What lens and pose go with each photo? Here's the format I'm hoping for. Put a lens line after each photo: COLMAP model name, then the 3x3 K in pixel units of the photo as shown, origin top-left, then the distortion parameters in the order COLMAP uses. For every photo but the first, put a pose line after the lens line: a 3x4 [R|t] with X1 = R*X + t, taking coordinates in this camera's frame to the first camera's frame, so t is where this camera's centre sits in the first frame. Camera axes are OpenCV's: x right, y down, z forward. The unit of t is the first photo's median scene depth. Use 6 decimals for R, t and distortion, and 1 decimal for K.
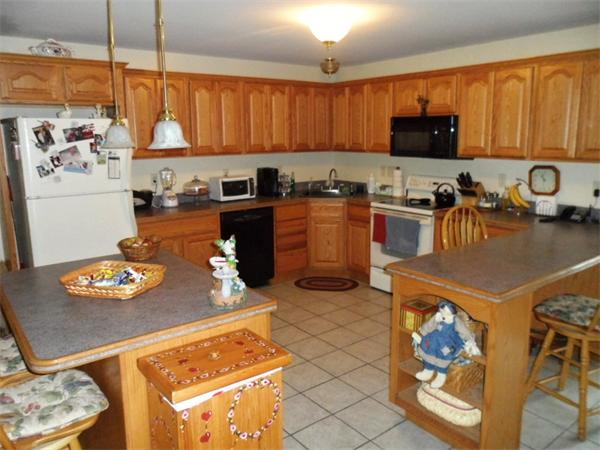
lens RADIAL K [[472.0, 0, 300.0], [0, 472.0, 225.0], [0, 0, 1]] dist [-0.073163, 0.114849]
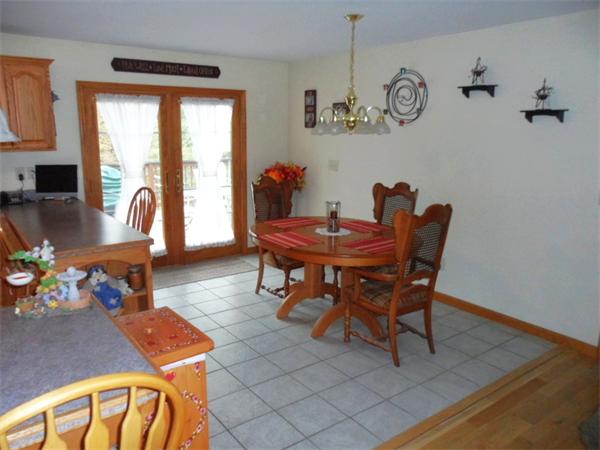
lens RADIAL K [[472.0, 0, 300.0], [0, 472.0, 225.0], [0, 0, 1]] dist [-0.073163, 0.114849]
pose [[0.024786, -0.195415, 0.980407, -0.496928], [0.185510, 0.964574, 0.187570, -0.039750], [-0.982330, 0.177226, 0.060159, 0.233554]]
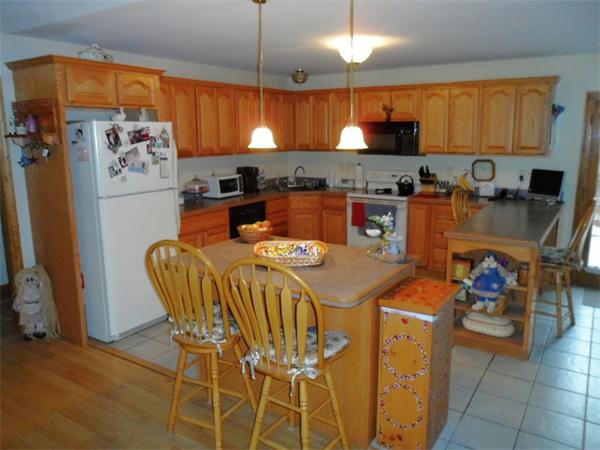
lens RADIAL K [[472.0, 0, 300.0], [0, 472.0, 225.0], [0, 0, 1]] dist [-0.073163, 0.114849]
pose [[0.945963, -0.060392, 0.318603, -0.414730], [0.060951, 0.998107, 0.008222, 0.017757], [-0.318496, 0.011641, 0.947853, -0.108113]]
